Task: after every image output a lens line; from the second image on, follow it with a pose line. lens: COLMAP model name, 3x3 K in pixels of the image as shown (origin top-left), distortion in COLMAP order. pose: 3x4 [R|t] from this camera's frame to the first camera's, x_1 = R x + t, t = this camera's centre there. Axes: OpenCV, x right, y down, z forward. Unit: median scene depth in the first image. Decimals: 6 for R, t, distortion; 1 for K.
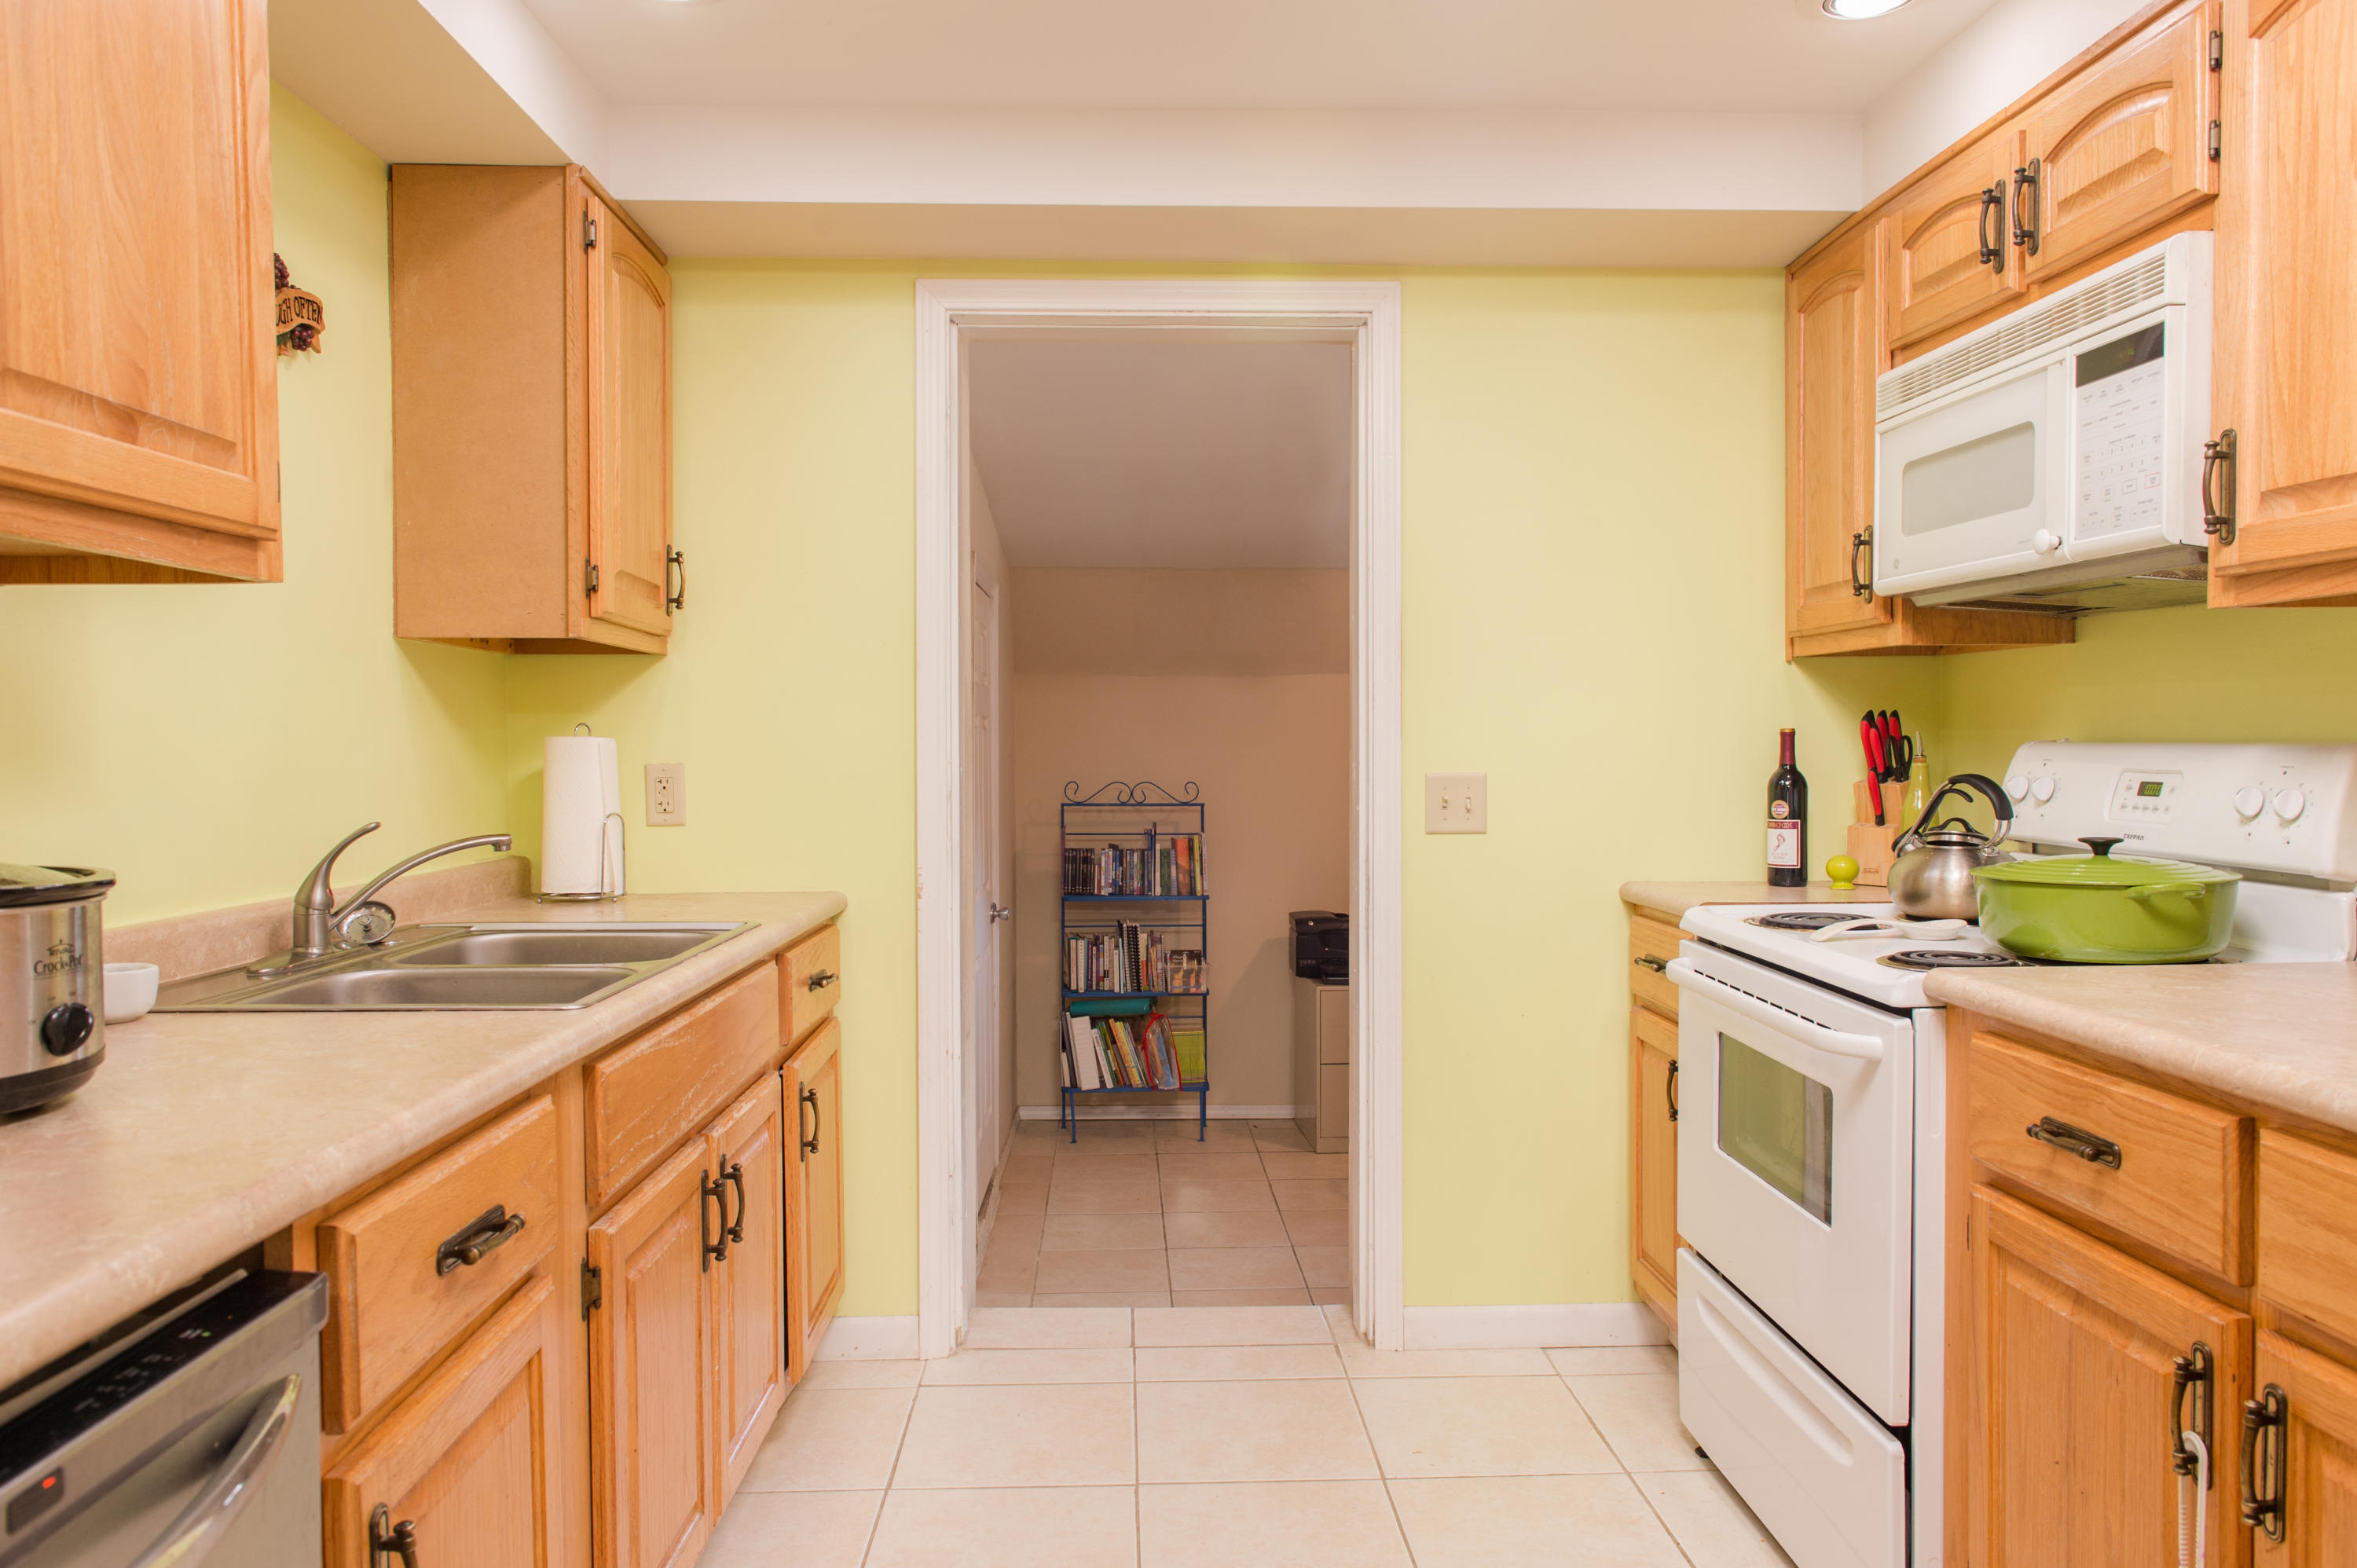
lens RADIAL K [[1593.5, 0, 1178.5], [0, 1593.5, 784.0], [0, 0, 1]] dist [0.006106, -0.005159]
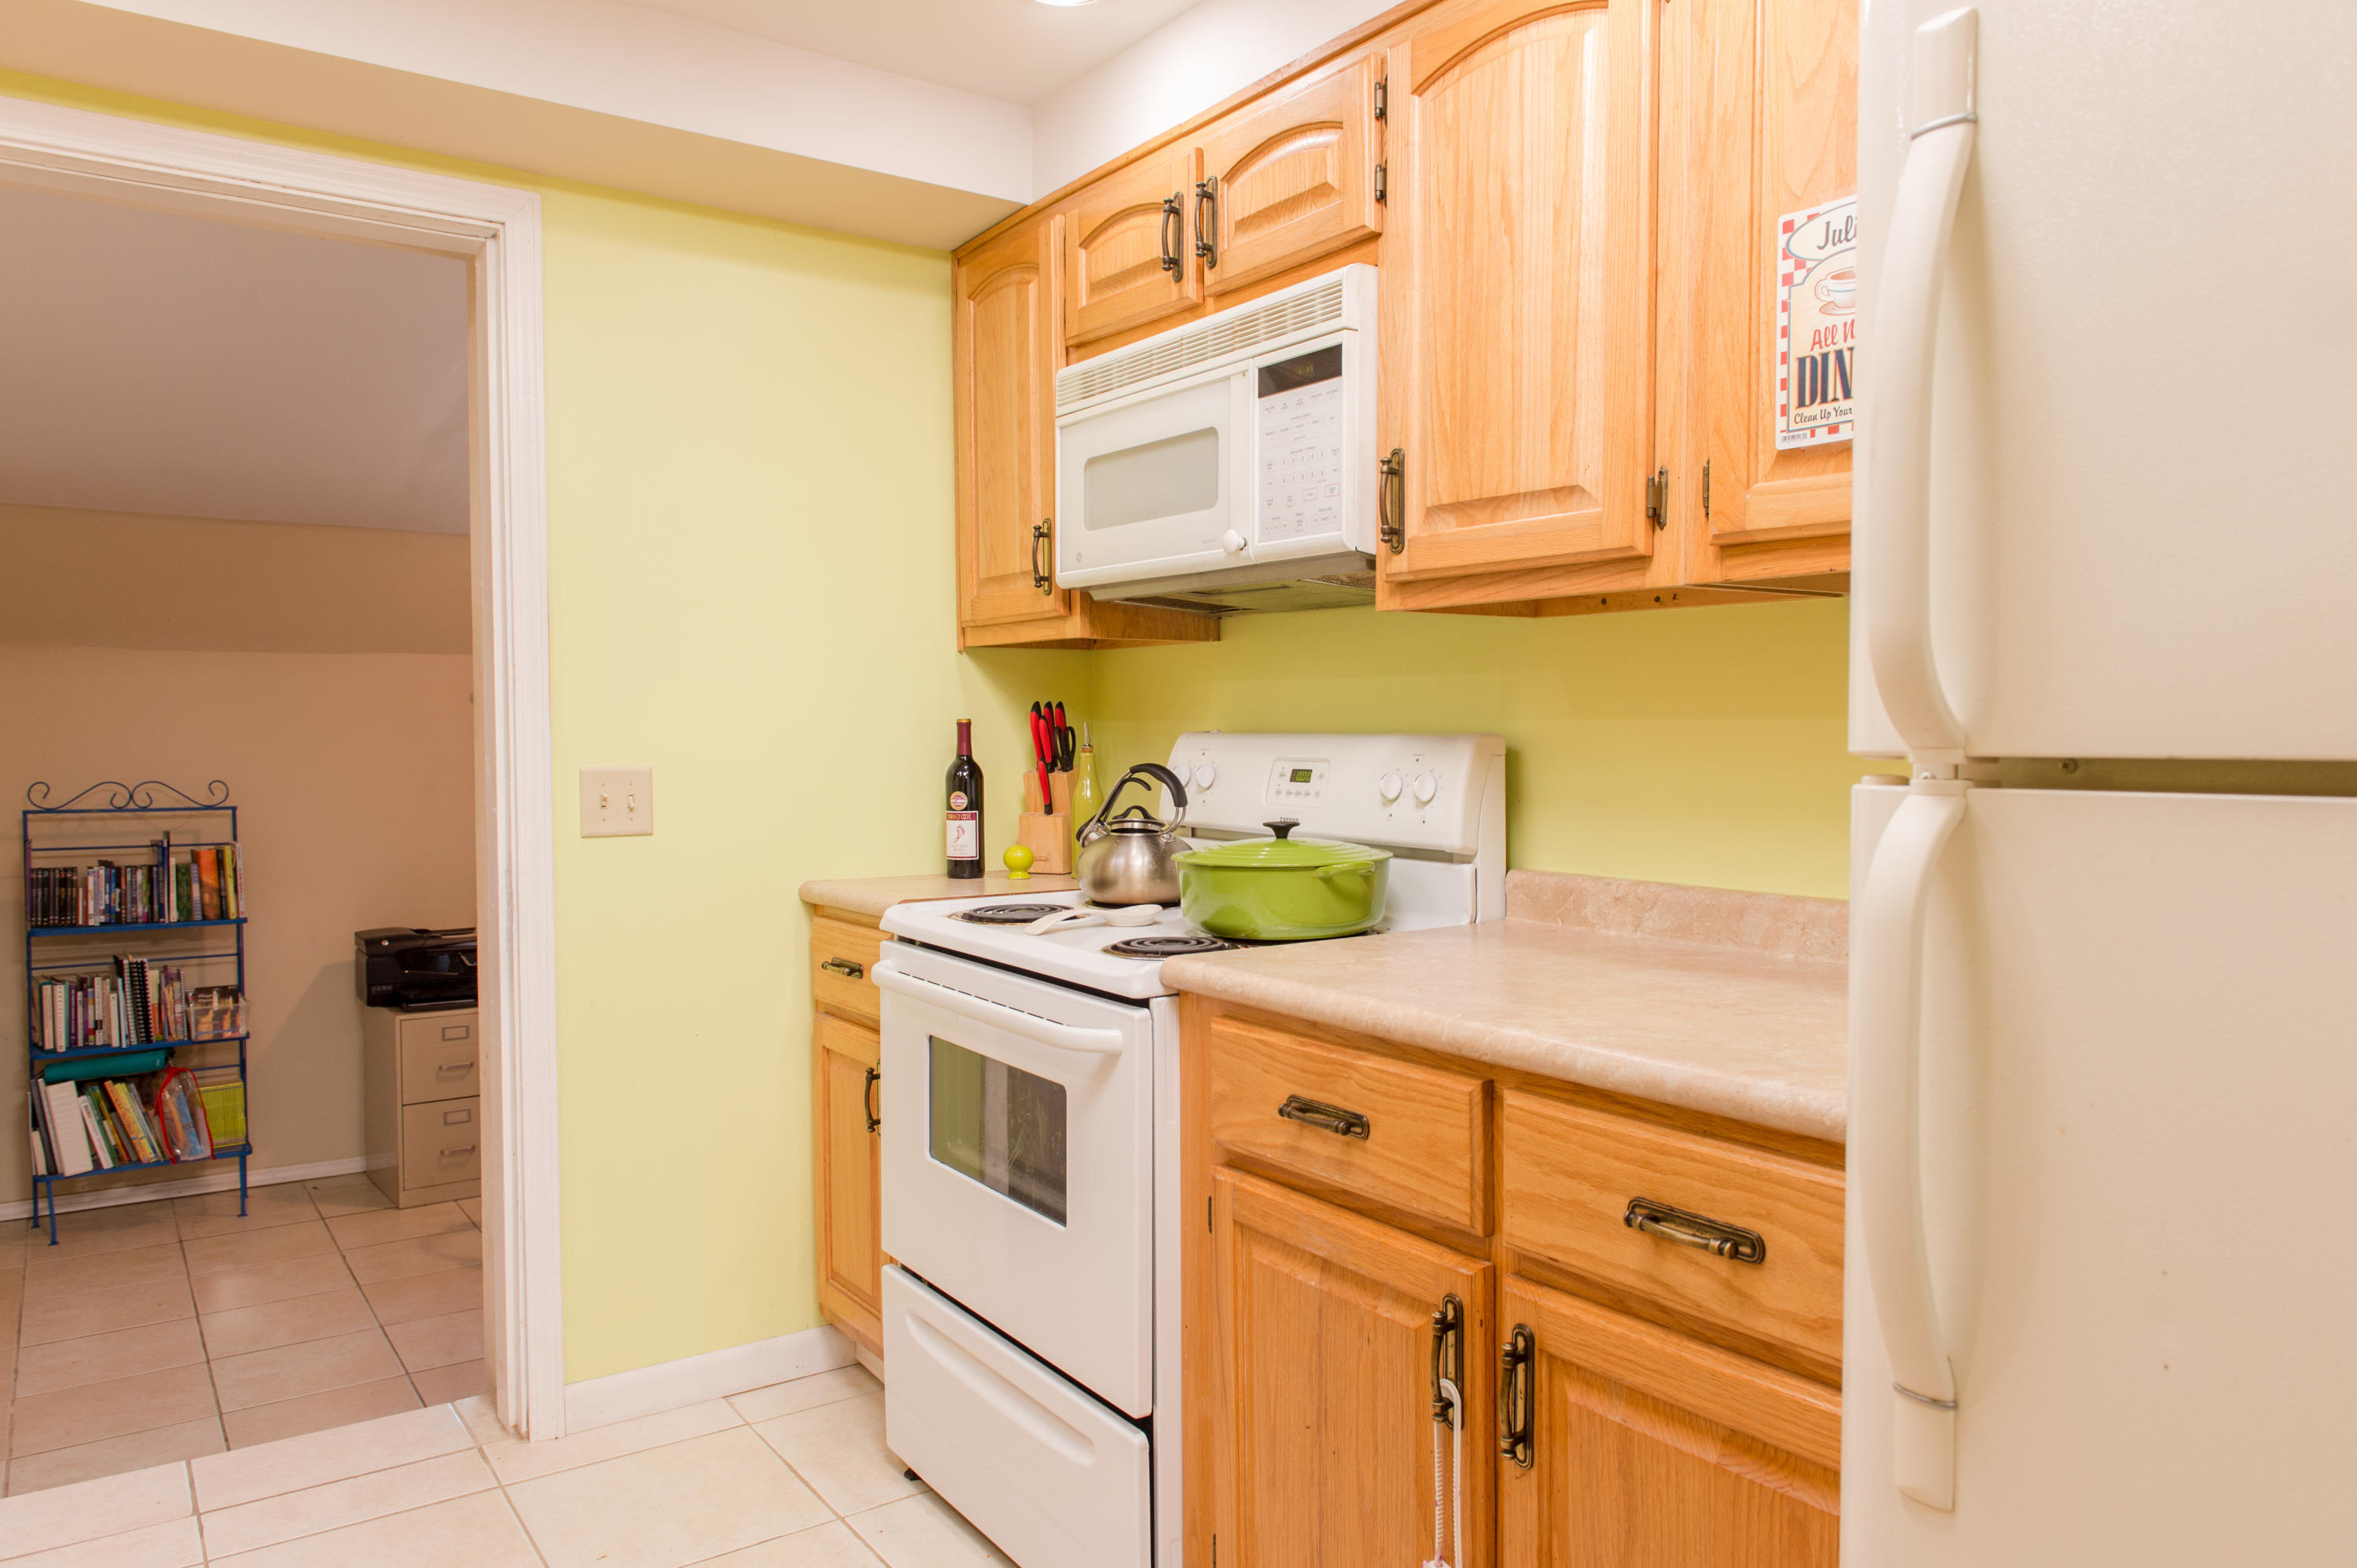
lens RADIAL K [[1593.5, 0, 1178.5], [0, 1593.5, 784.0], [0, 0, 1]] dist [0.006106, -0.005159]
pose [[0.842859, -0.016356, 0.537886, -0.046939], [0.013253, 0.999866, 0.009637, -0.002569], [-0.537972, -0.000994, 0.842962, 0.113145]]
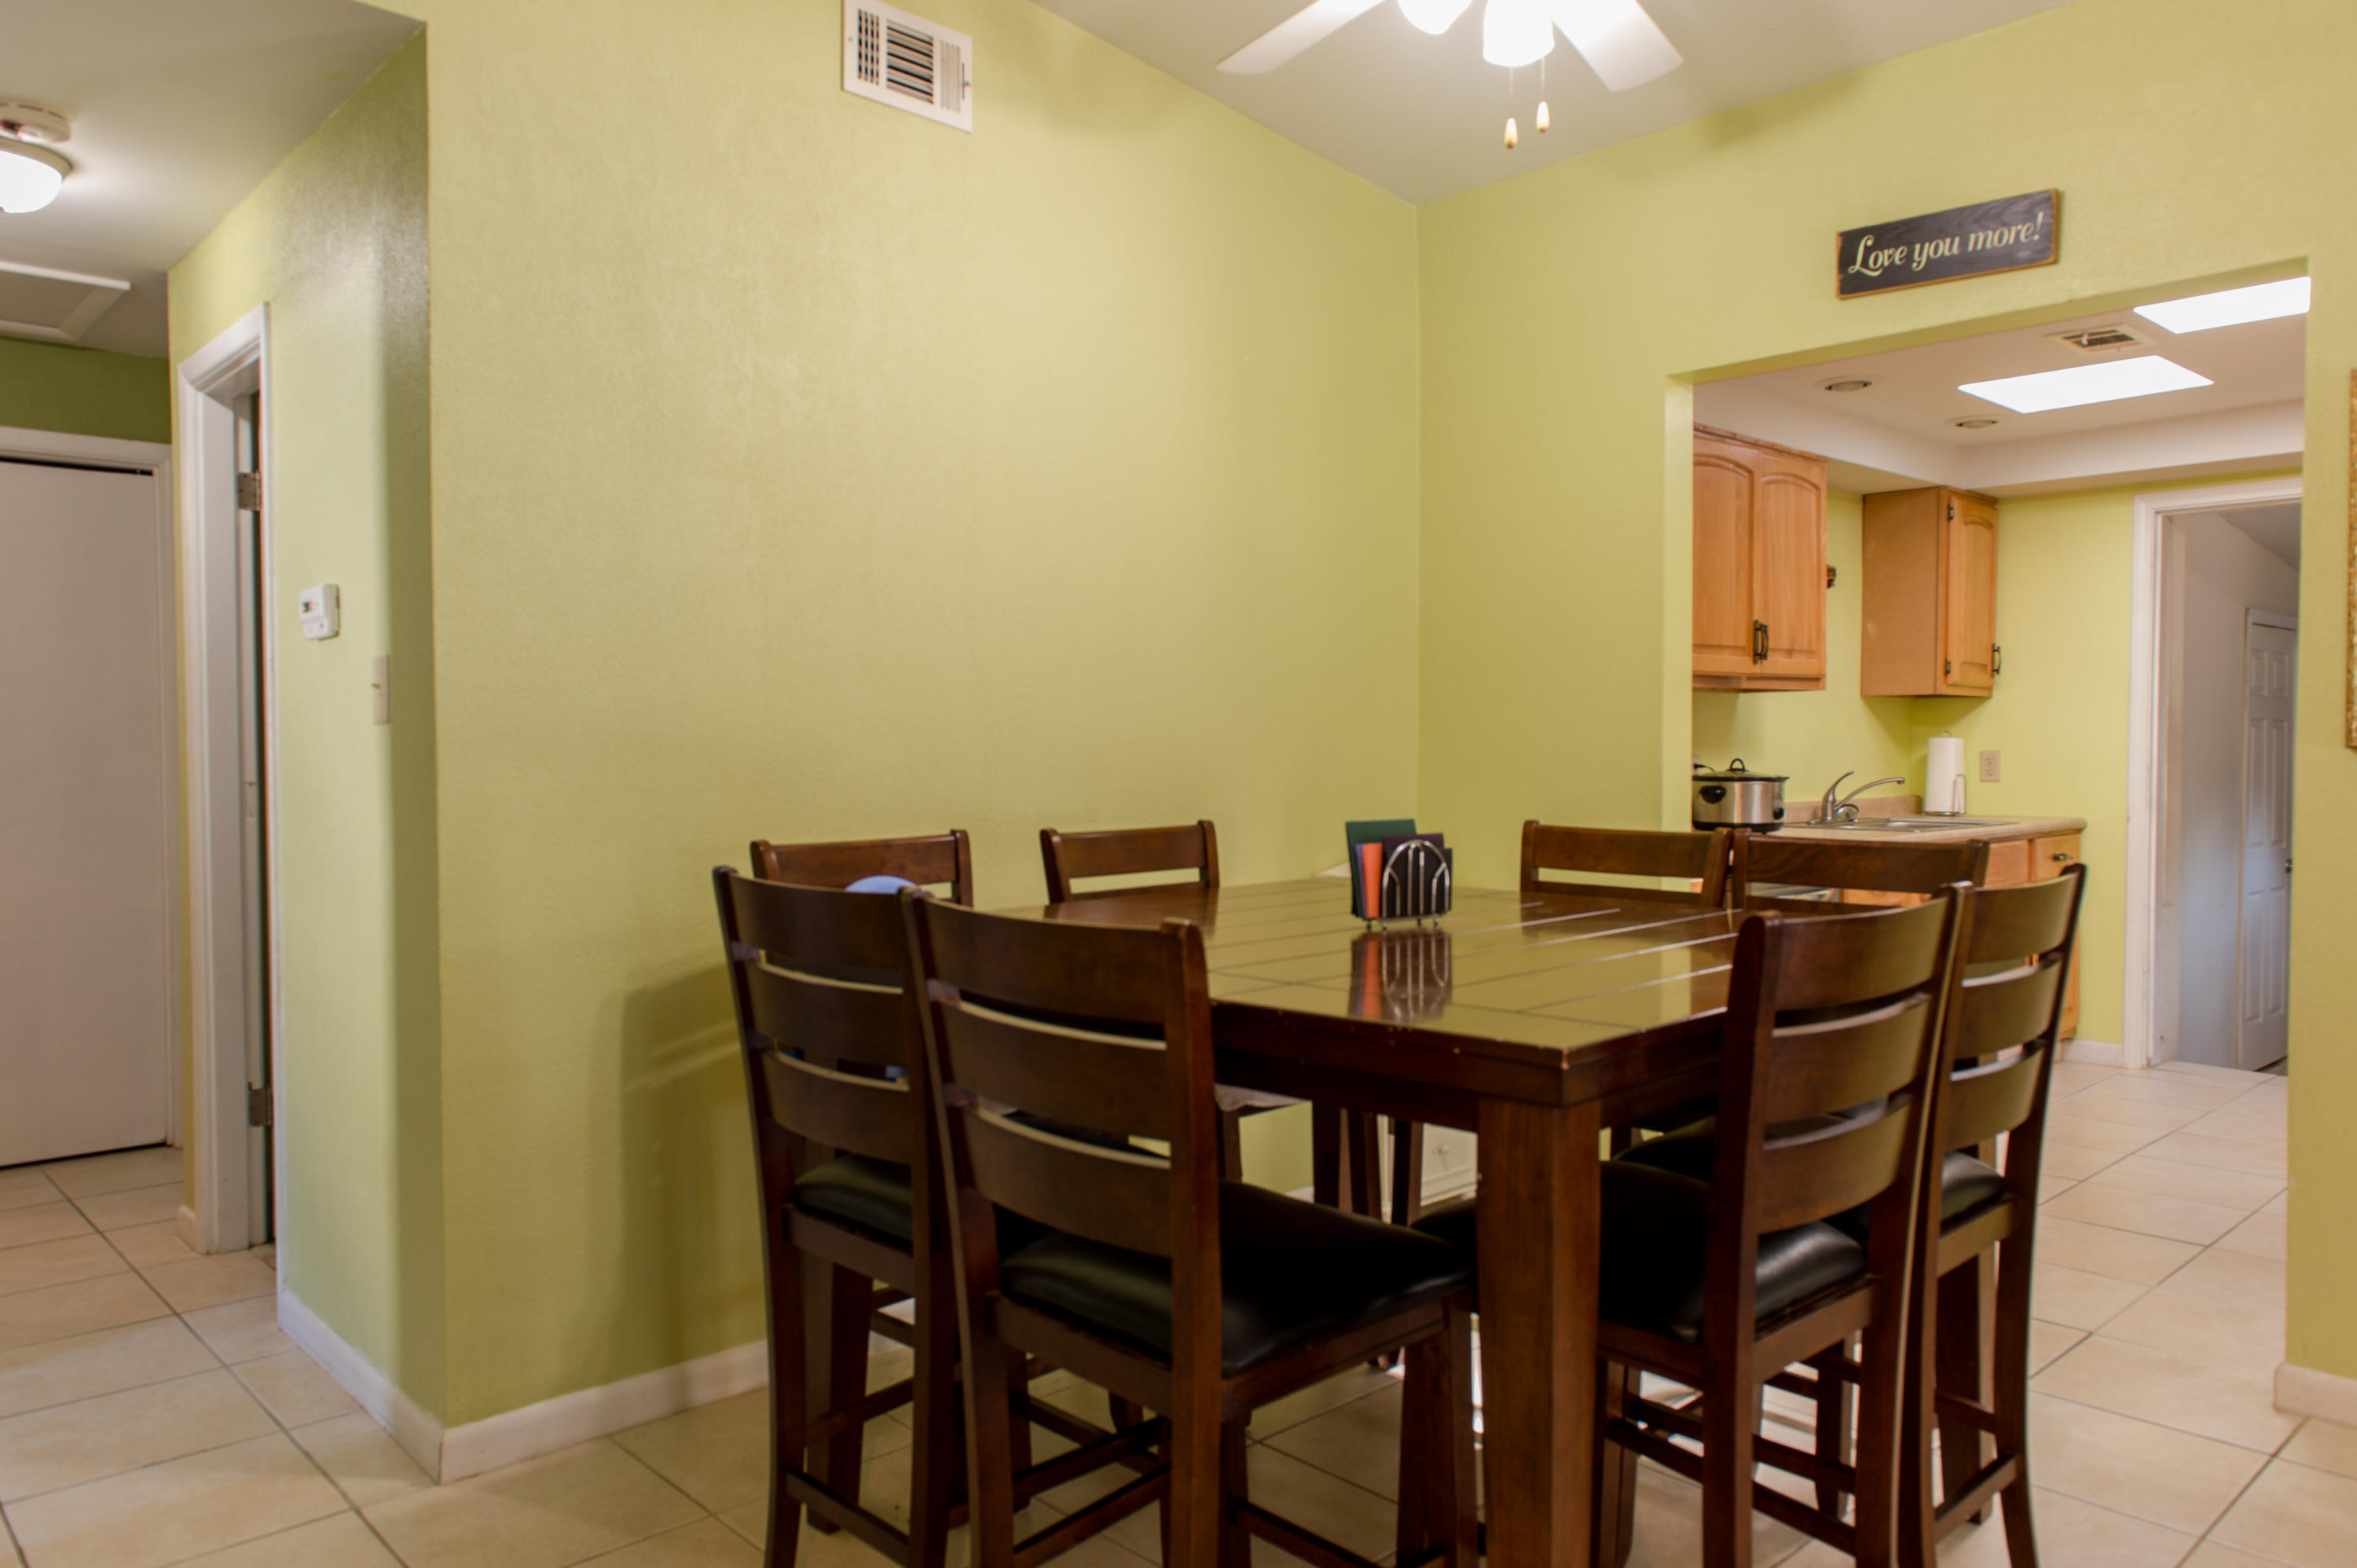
lens RADIAL K [[1593.5, 0, 1178.5], [0, 1593.5, 784.0], [0, 0, 1]] dist [0.006106, -0.005159]
pose [[0.653335, 0.021443, -0.756765, 1.496060], [-0.018534, 0.999752, 0.012327, 0.065876], [0.756842, 0.005973, 0.653570, -3.061380]]
